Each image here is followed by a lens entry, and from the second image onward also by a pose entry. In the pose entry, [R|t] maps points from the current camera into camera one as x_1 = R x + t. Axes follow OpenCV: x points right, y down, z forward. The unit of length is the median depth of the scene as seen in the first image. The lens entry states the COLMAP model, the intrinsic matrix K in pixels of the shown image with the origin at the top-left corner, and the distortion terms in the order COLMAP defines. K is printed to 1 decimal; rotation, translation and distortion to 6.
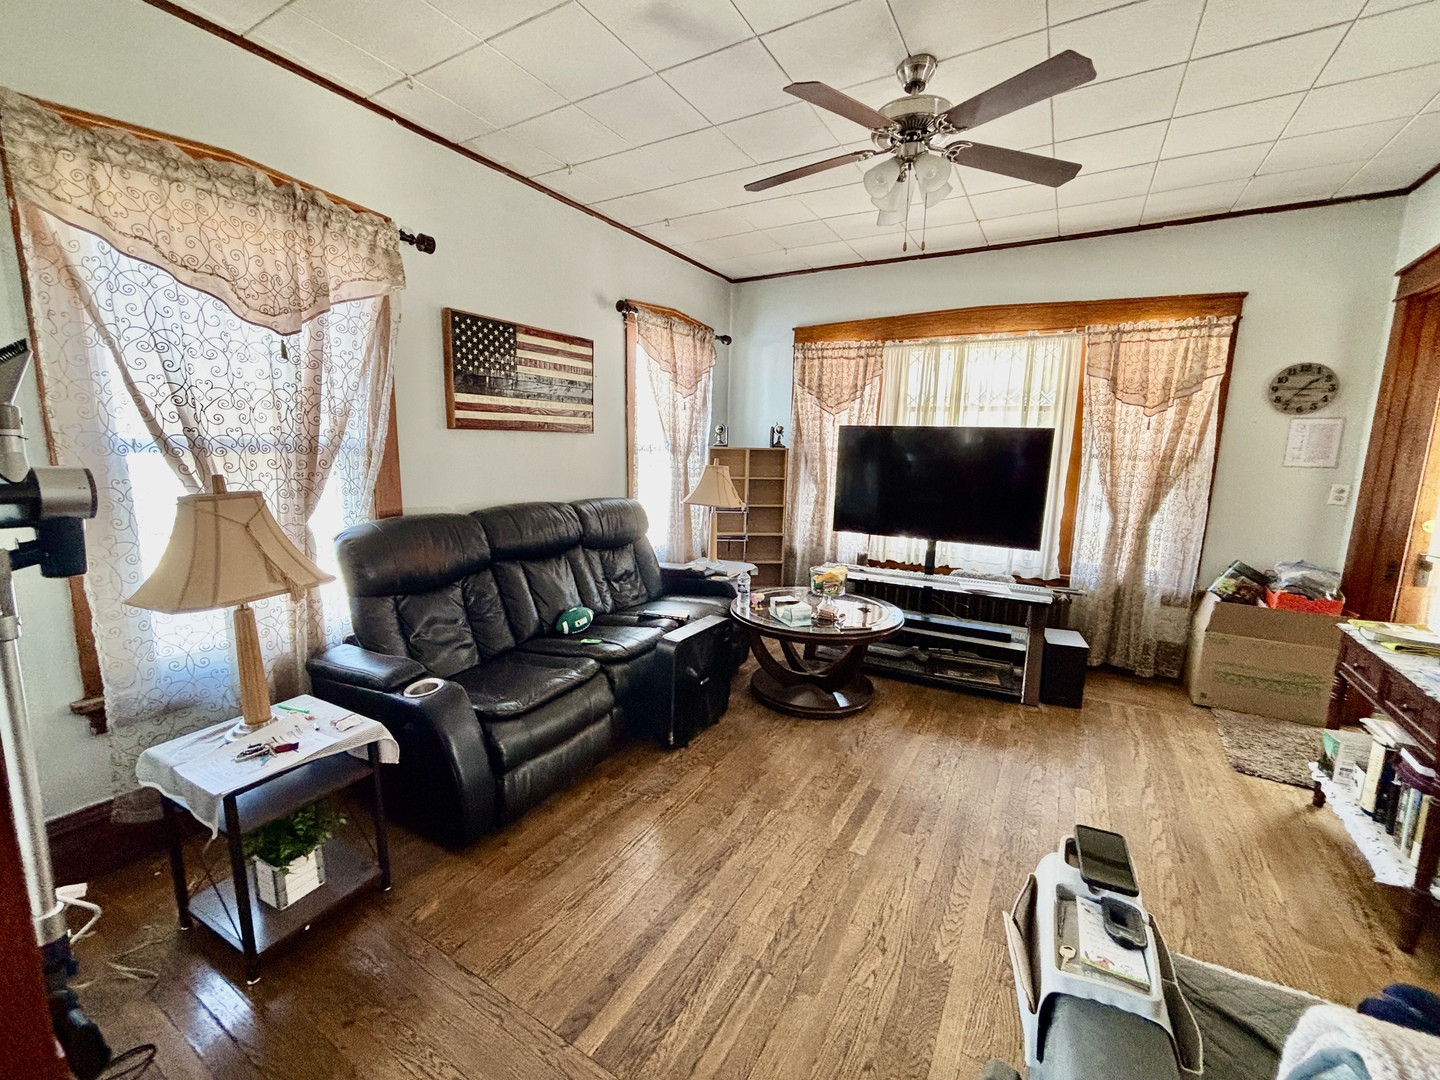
lens RADIAL K [[595.8, 0, 720.0], [0, 595.8, 540.0], [0, 0, 1]] dist [-0.001987, -0.000330]
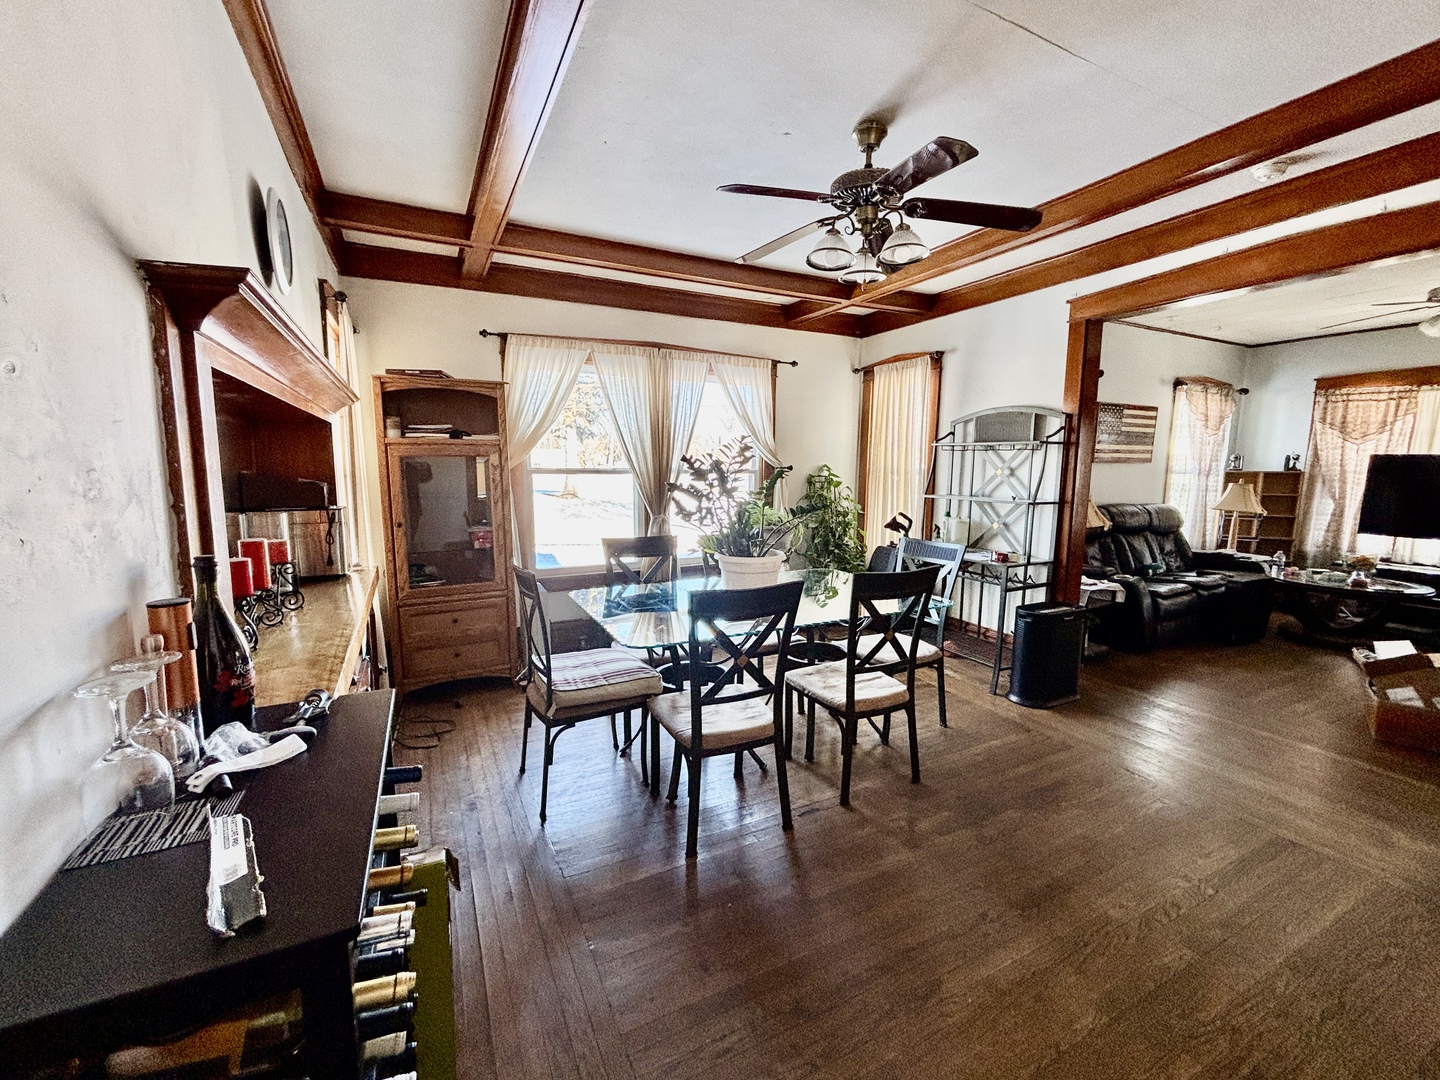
lens RADIAL K [[571.7, 0, 725.4], [0, 571.7, 538.6], [0, 0, 1]] dist [-0.010109, -0.000140]
pose [[0.826568, 0.051901, -0.560439, -0.247025], [-0.076245, 0.996886, -0.020132, 0.119860], [0.557649, 0.059371, 0.827951, -0.758553]]
